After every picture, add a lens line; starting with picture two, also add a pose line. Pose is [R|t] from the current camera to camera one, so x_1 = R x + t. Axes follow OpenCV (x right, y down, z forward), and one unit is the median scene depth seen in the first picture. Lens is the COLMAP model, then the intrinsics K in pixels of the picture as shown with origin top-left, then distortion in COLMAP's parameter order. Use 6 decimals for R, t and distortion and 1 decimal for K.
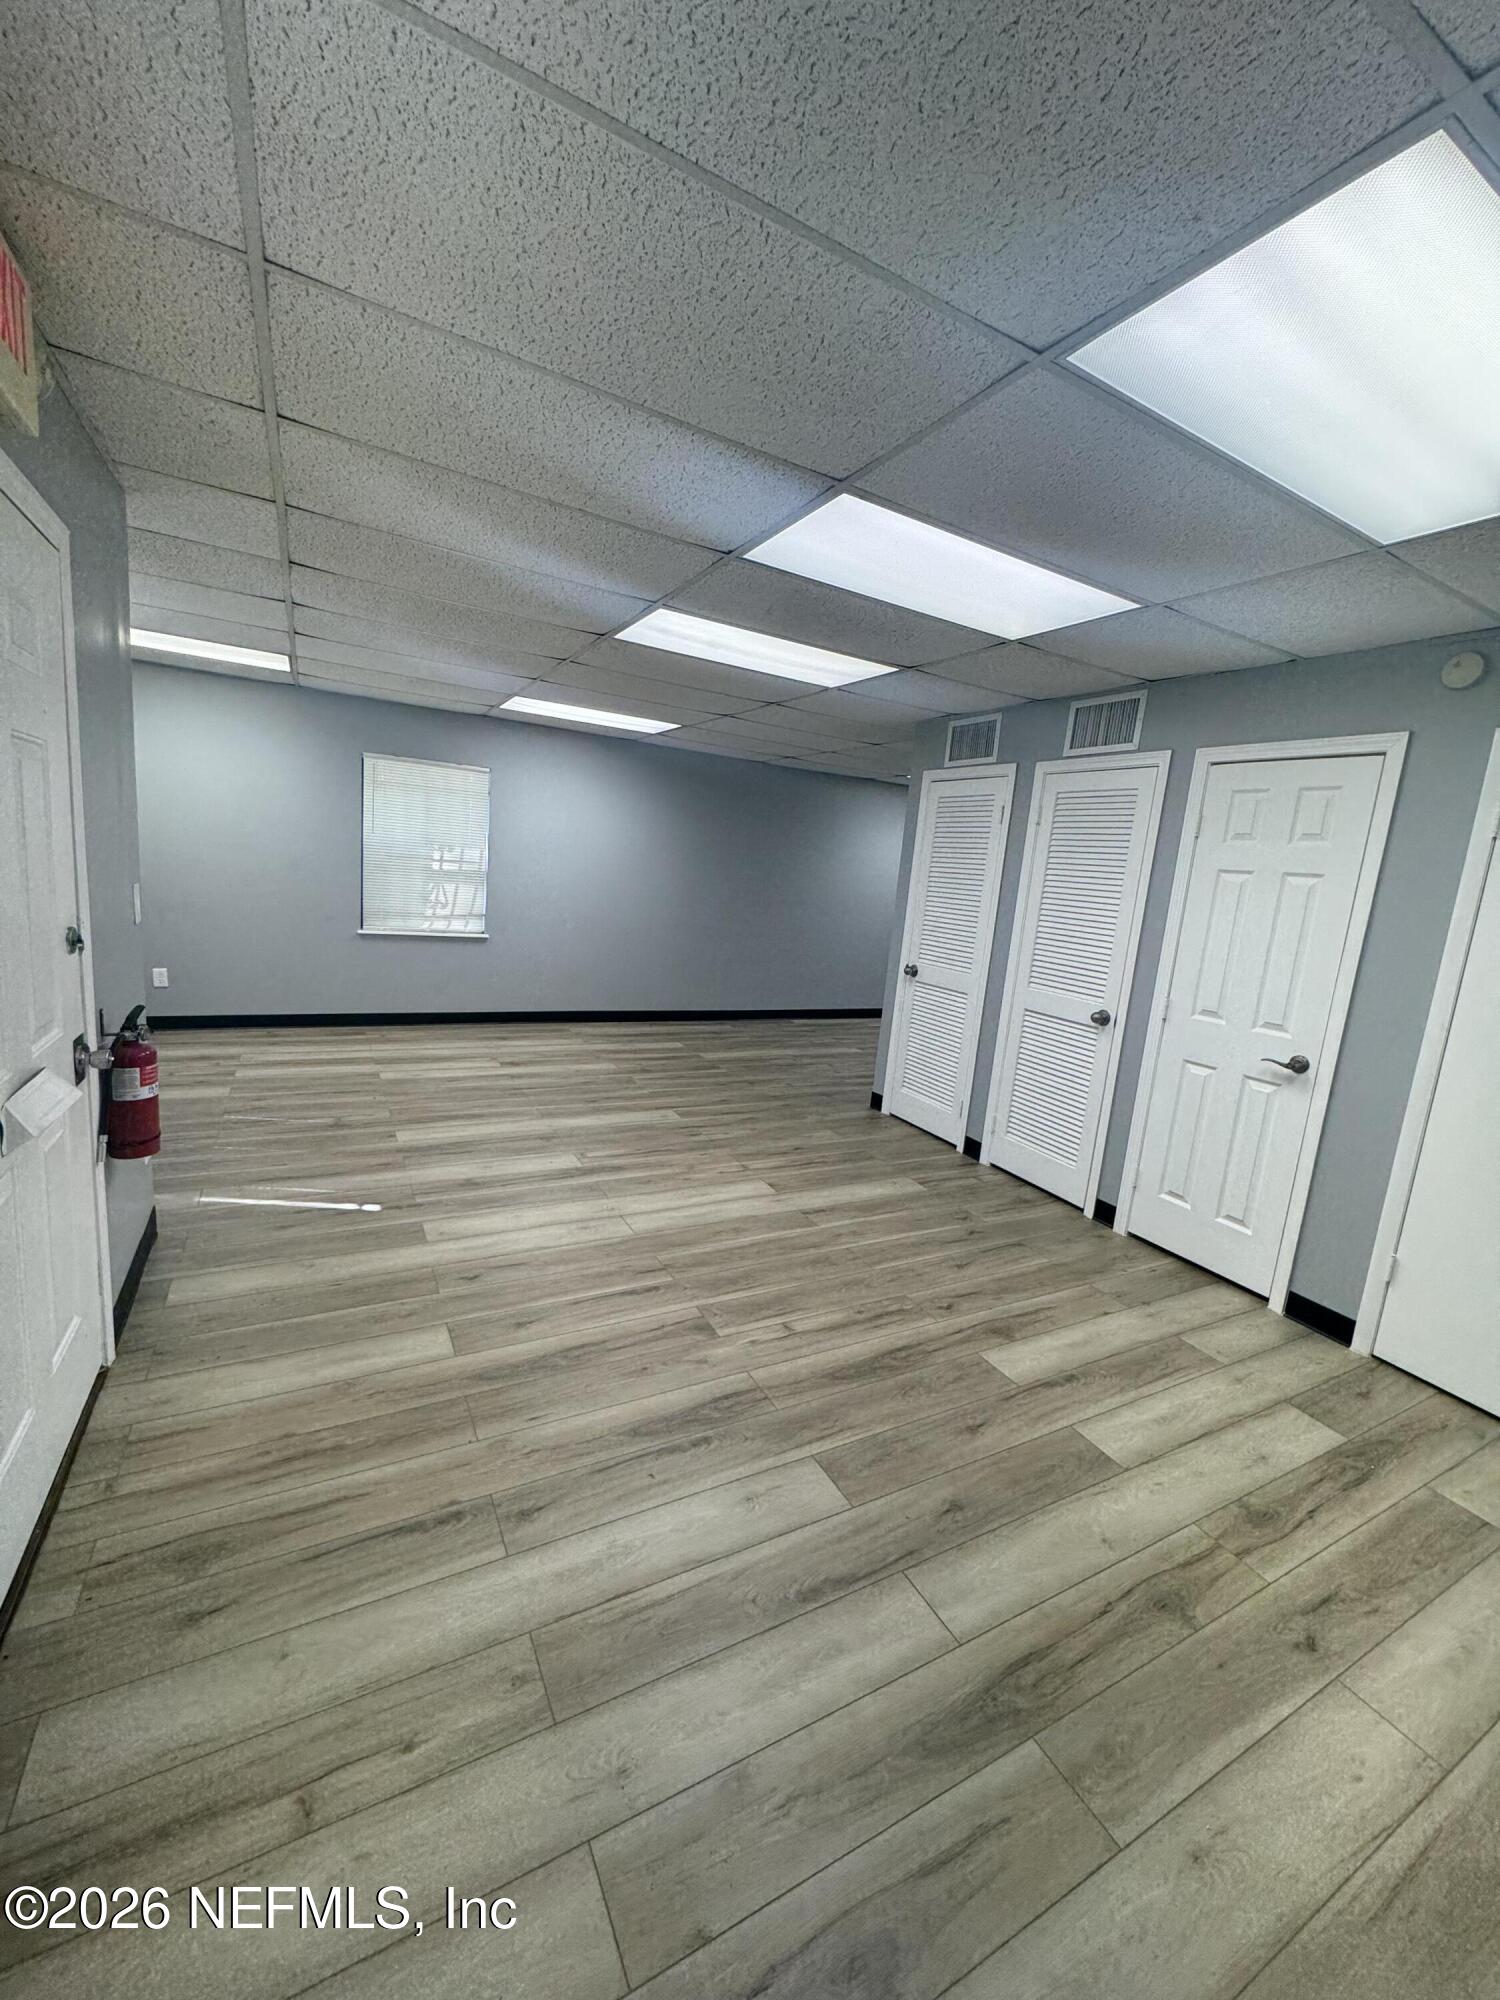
lens RADIAL K [[794.8, 0, 750.5], [0, 794.8, 998.6], [0, 0, 1]] dist [-0.000123, -0.001078]
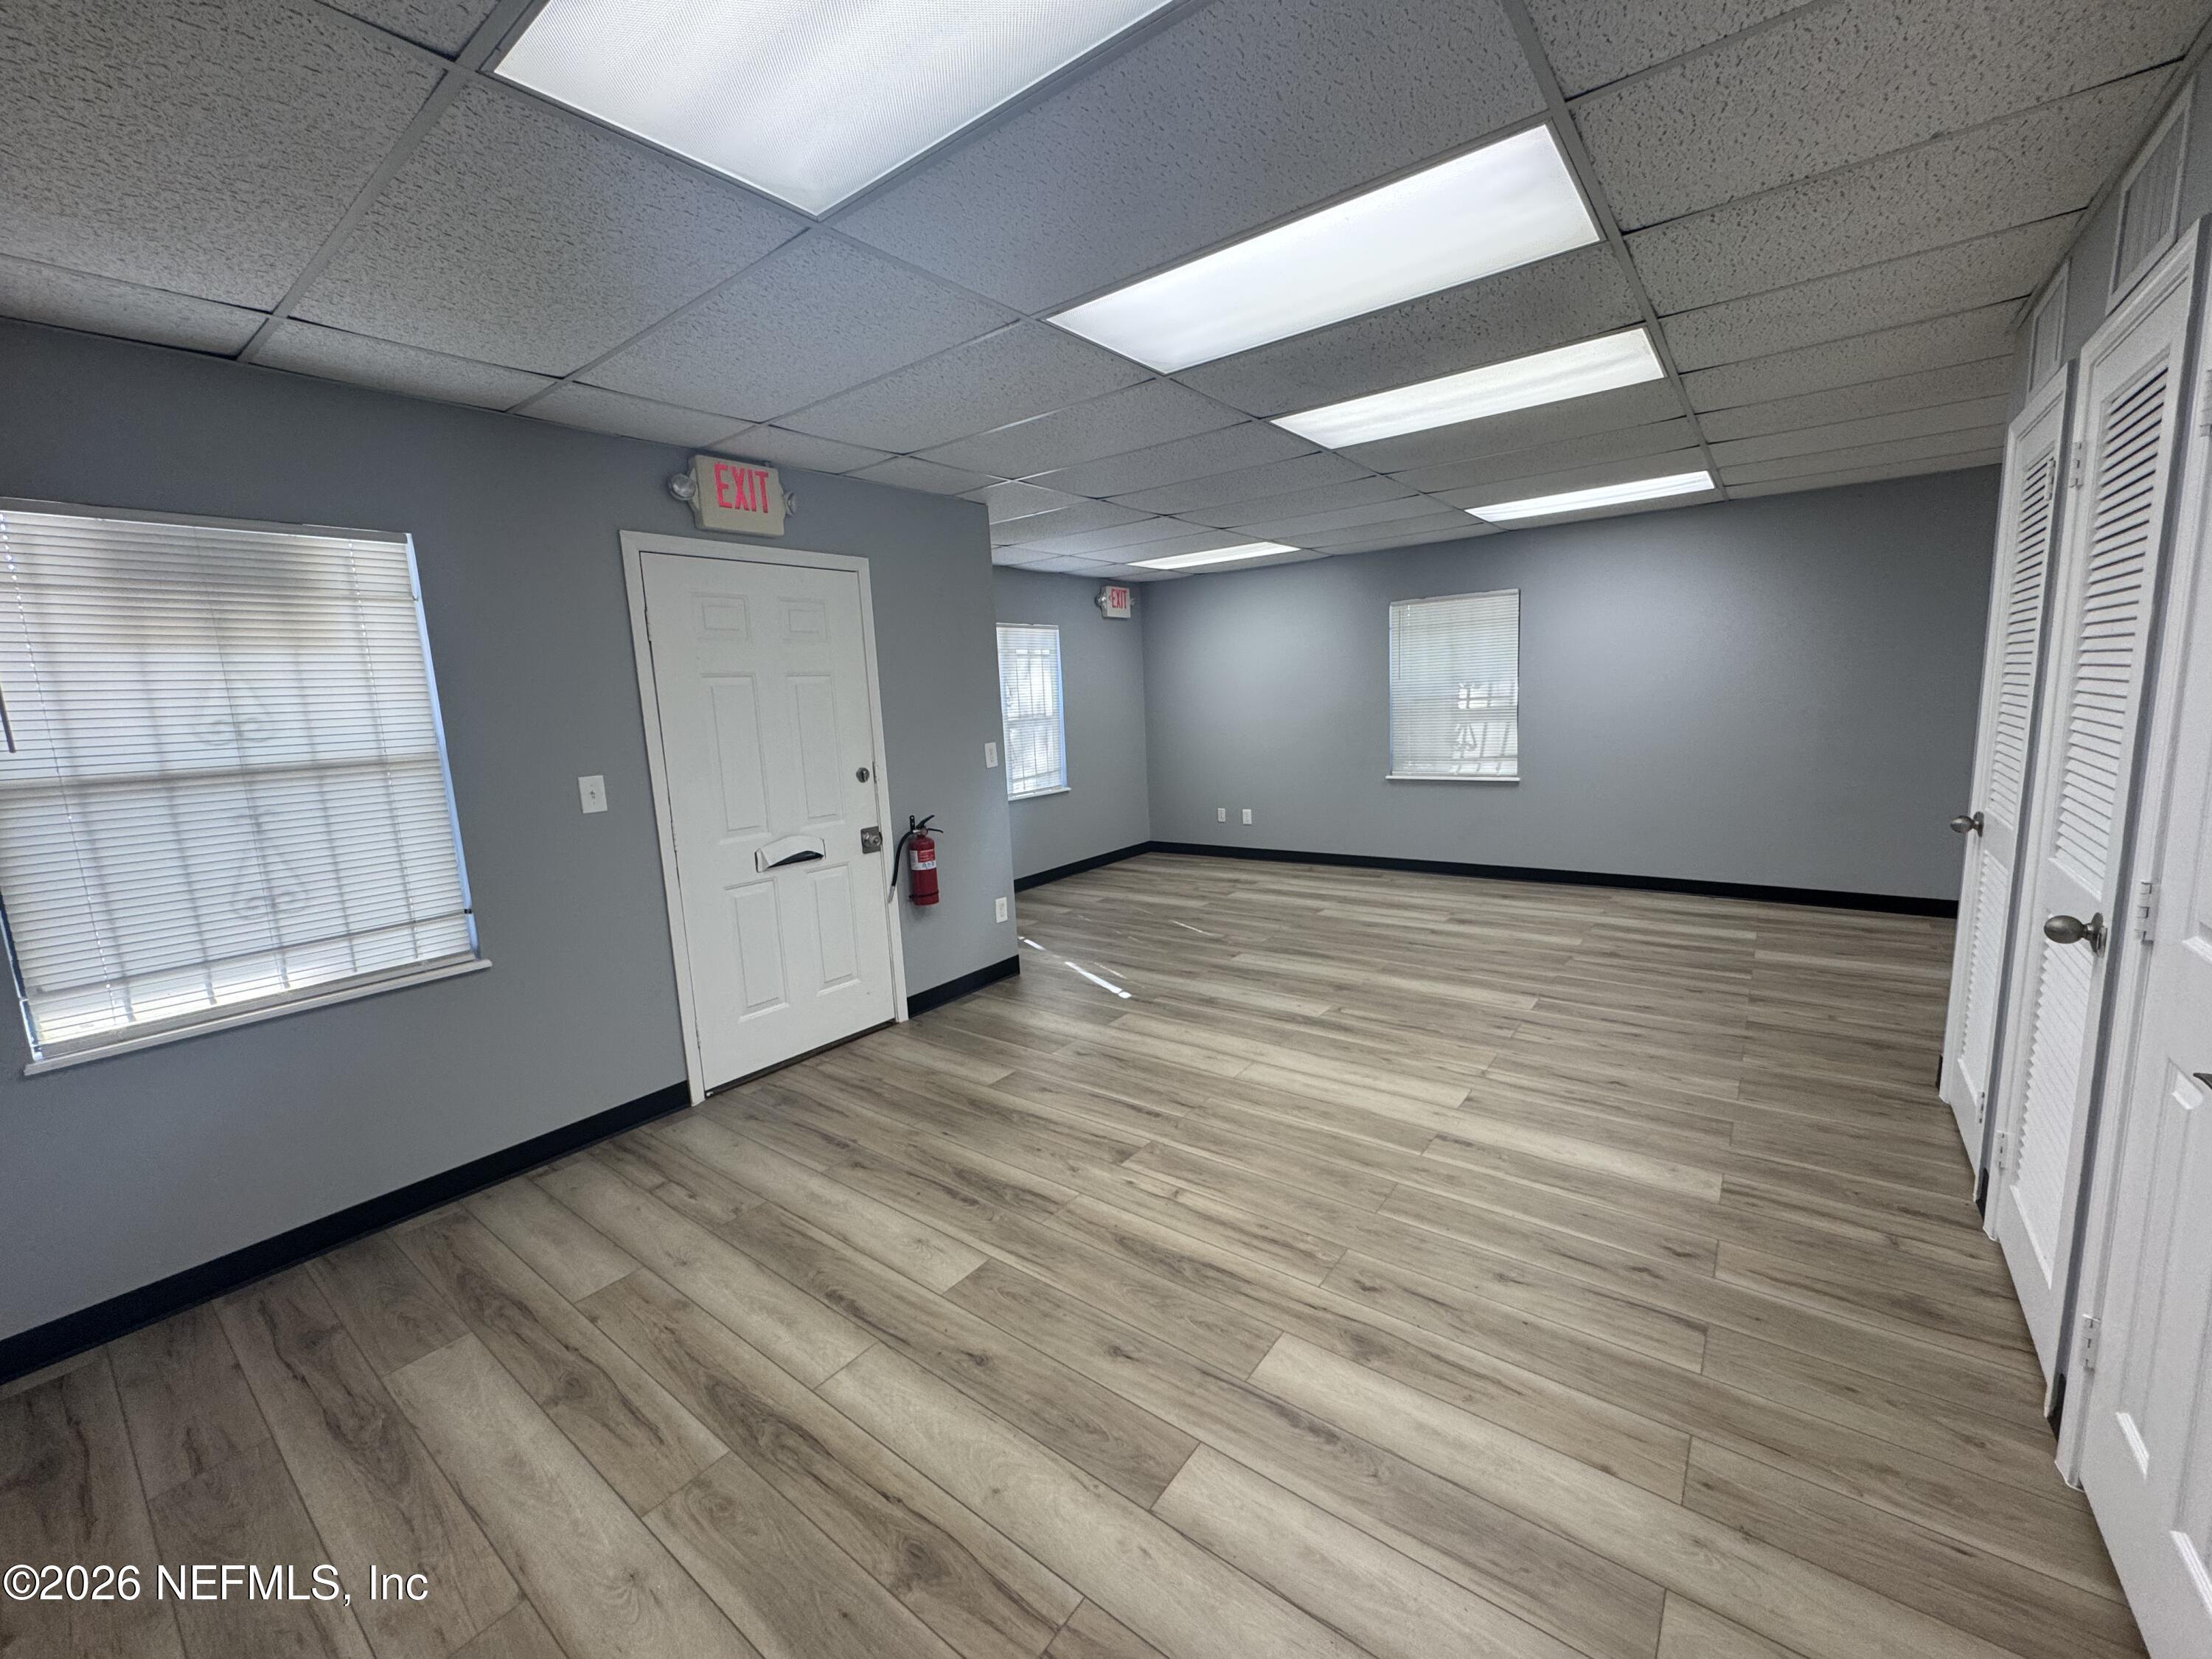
lens RADIAL K [[879.1, 0, 1117.8], [0, 879.1, 835.8], [0, 0, 1]] dist [-0.000123, -0.001078]
pose [[0.405360, 0.037371, -0.913393, 0.619849], [-0.065429, 0.997788, 0.011787, 0.000891], [0.911813, 0.054984, 0.406909, 0.345107]]
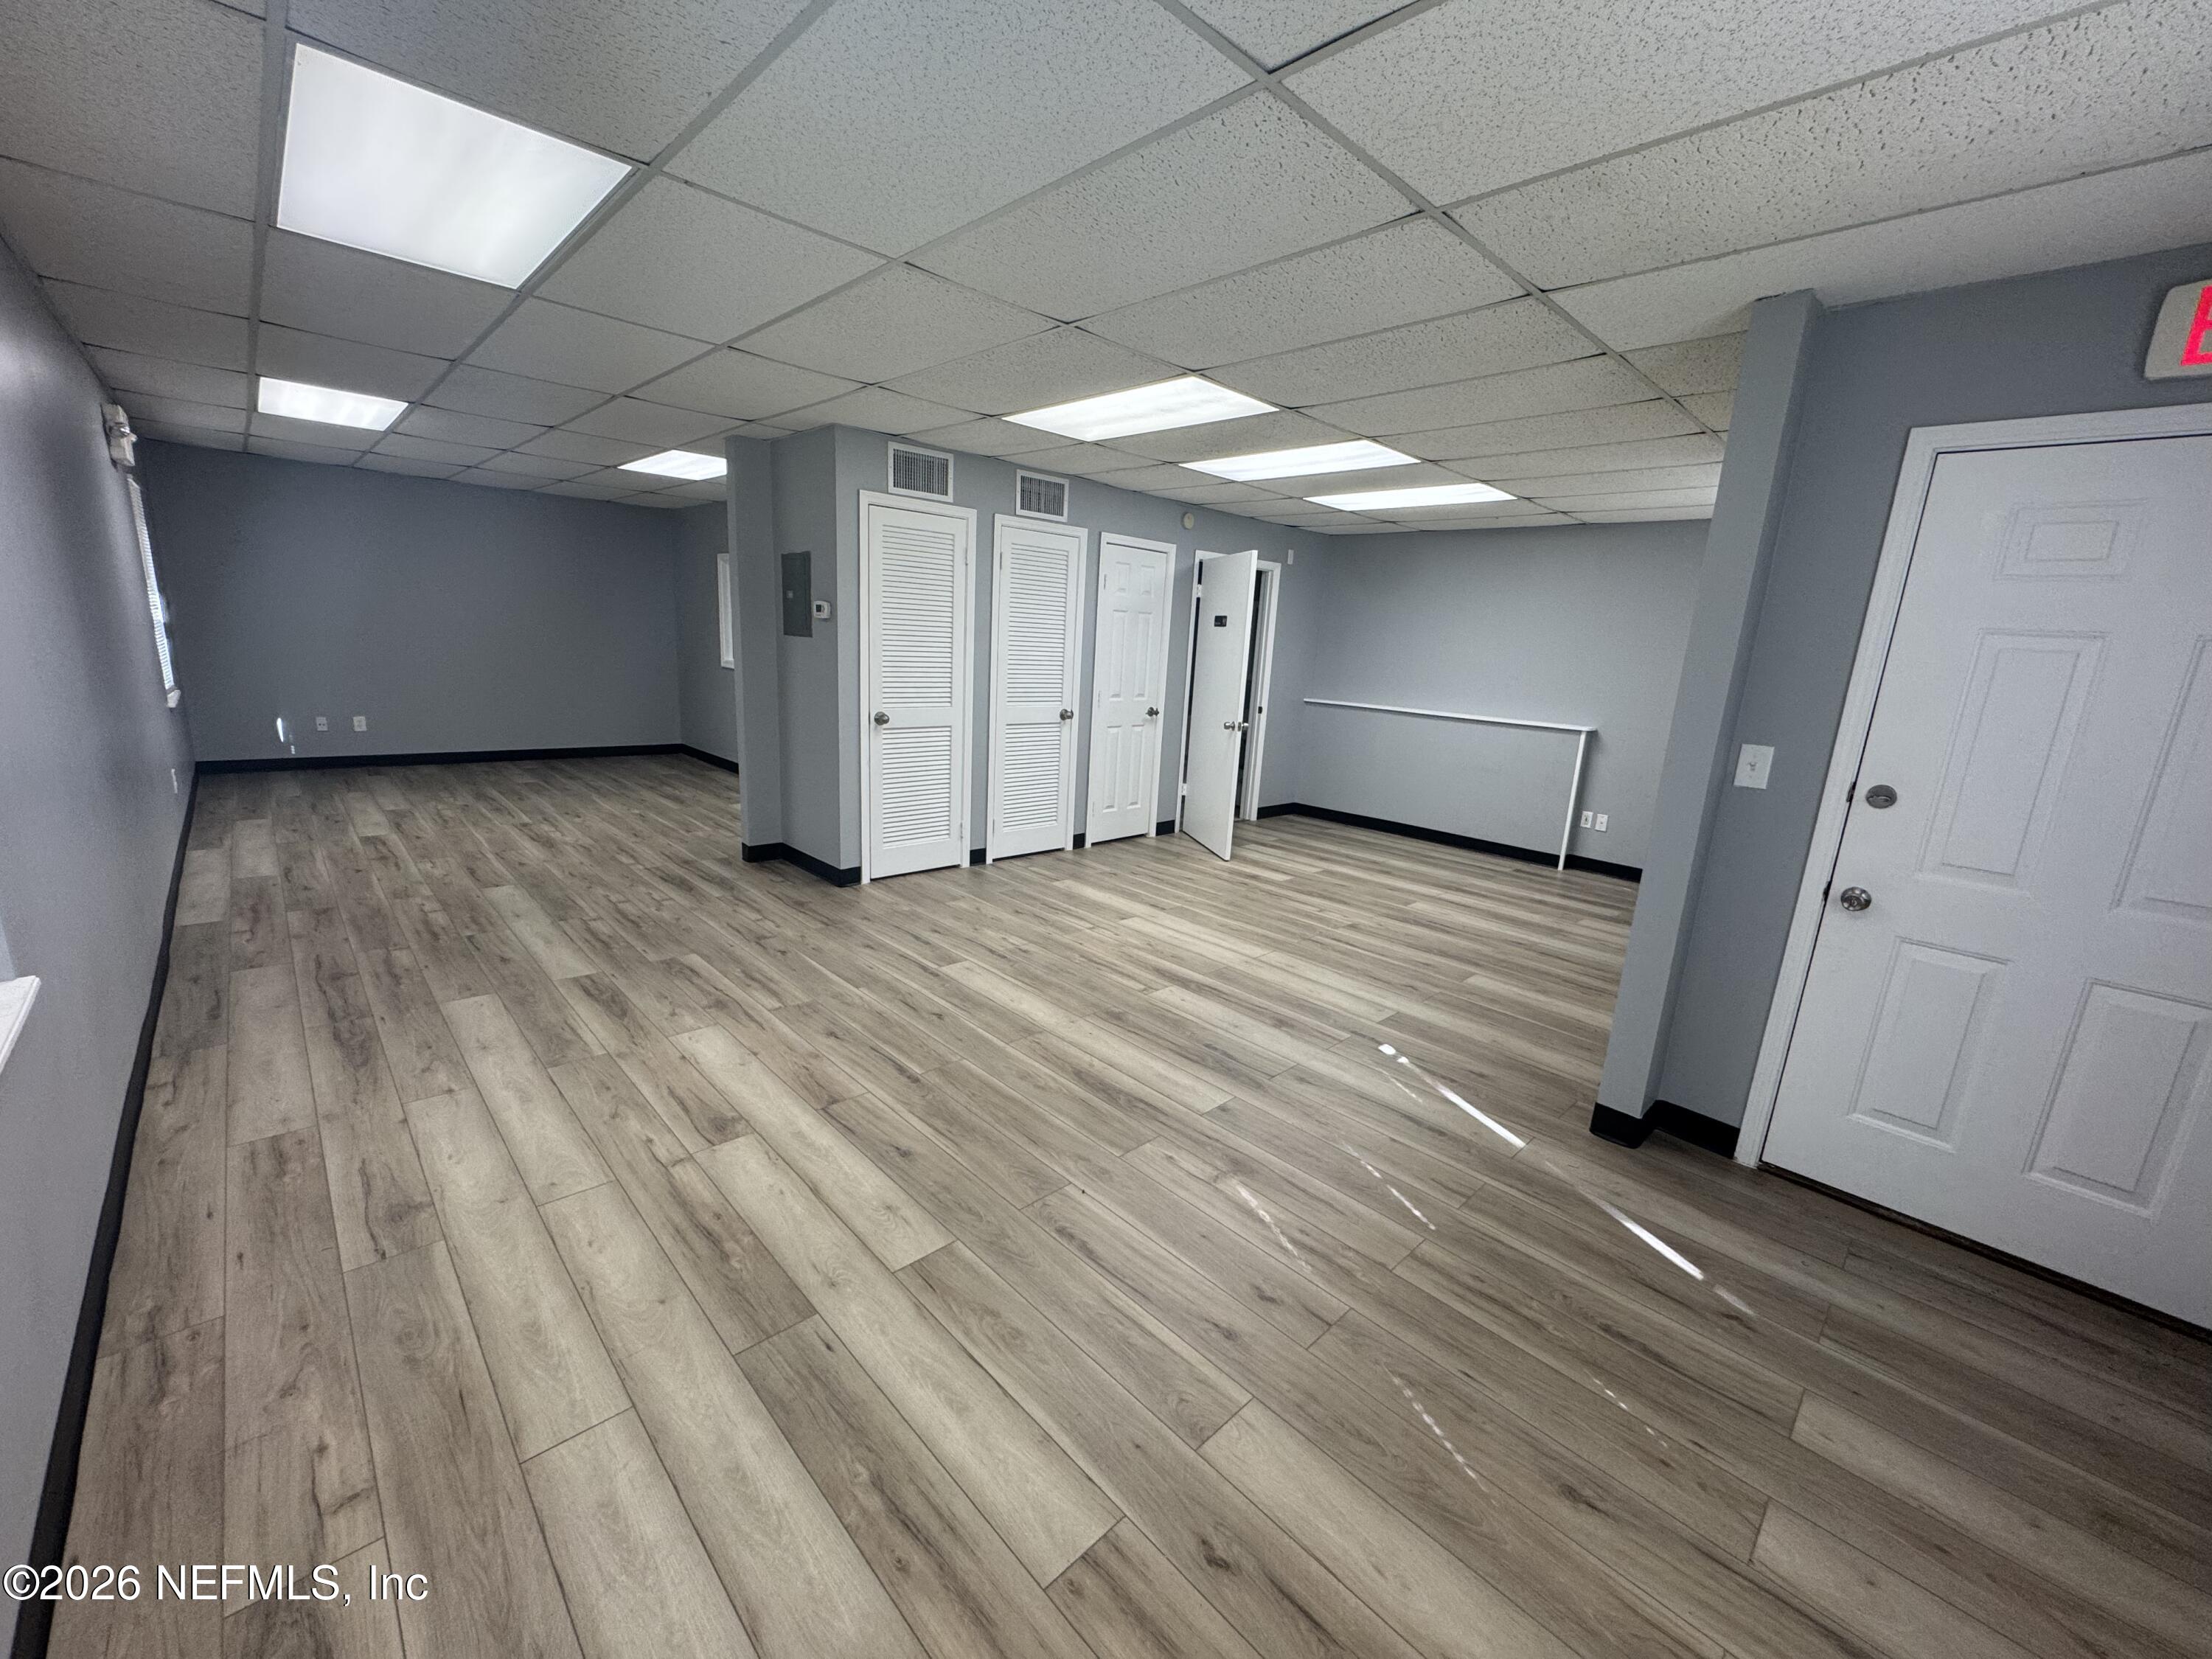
lens RADIAL K [[879.1, 0, 1114.3], [0, 879.1, 824.5], [0, 0, 1]] dist [-0.000123, -0.001078]
pose [[-0.256030, -0.309439, 0.915803, -1.042987], [0.077138, 0.937820, 0.338444, -0.305055], [-0.963586, 0.157295, -0.216241, 1.232084]]
